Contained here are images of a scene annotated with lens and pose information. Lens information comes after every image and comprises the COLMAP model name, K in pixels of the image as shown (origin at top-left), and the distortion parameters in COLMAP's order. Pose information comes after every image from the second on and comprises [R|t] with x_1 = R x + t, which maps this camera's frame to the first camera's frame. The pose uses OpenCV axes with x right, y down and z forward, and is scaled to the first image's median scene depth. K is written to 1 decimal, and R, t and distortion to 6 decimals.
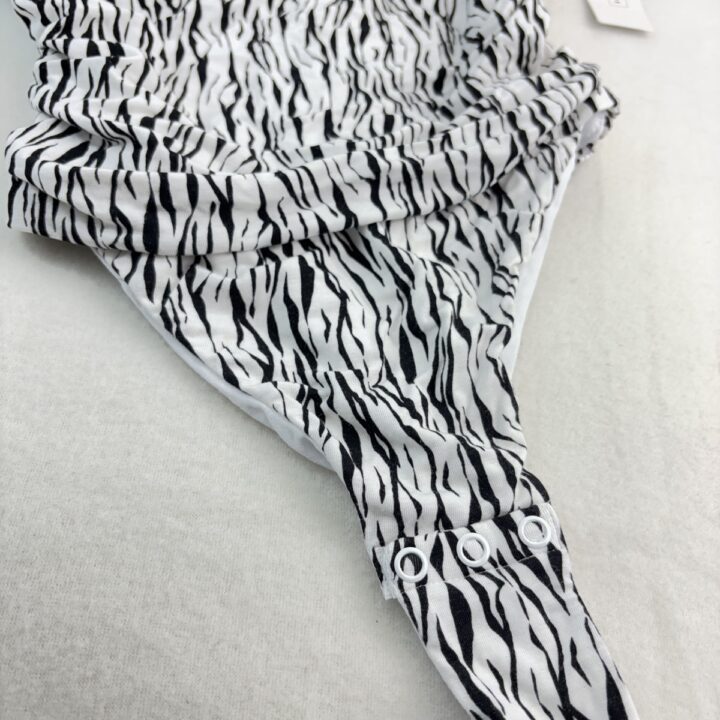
lens RADIAL K [[701.6, 0, 360.0], [0, 701.6, 360.0], [0, 0, 1]] dist [0.007539, -0.058241]
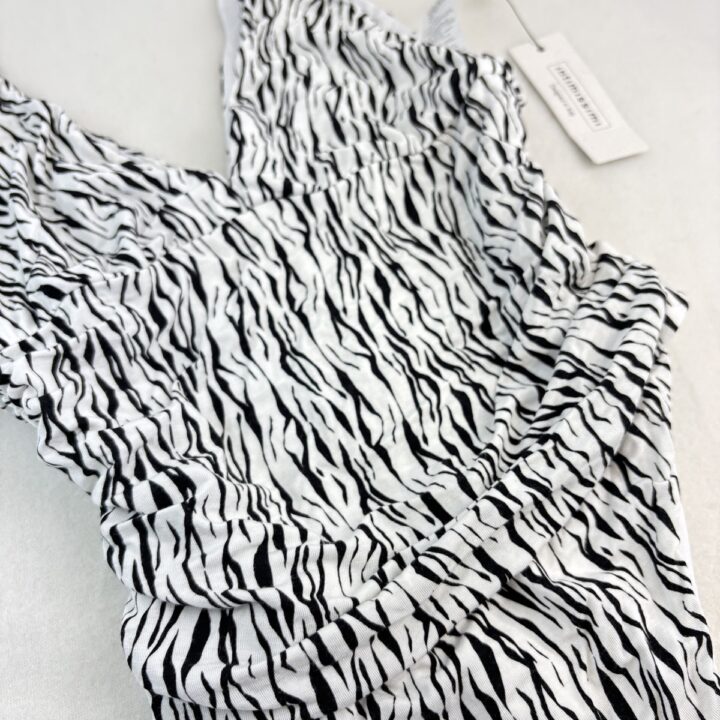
lens RADIAL K [[701.6, 0, 360.0], [0, 701.6, 360.0], [0, 0, 1]] dist [0.007539, -0.058241]
pose [[0.931887, -0.359379, 0.049324, -0.134469], [0.355240, 0.931645, 0.076436, -0.609841], [-0.073422, -0.053708, 0.995854, 0.107609]]
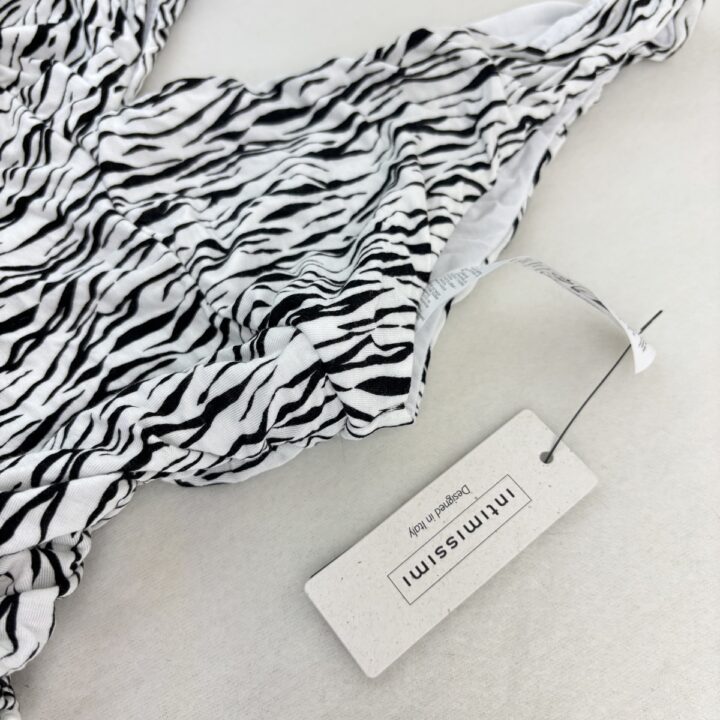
lens RADIAL K [[701.6, 0, 360.0], [0, 701.6, 360.0], [0, 0, 1]] dist [0.007539, -0.058241]
pose [[0.588558, 0.691177, -0.419373, 0.695660], [-0.682620, 0.702793, 0.200281, -1.087618], [0.433162, 0.168396, 0.885445, 0.724486]]
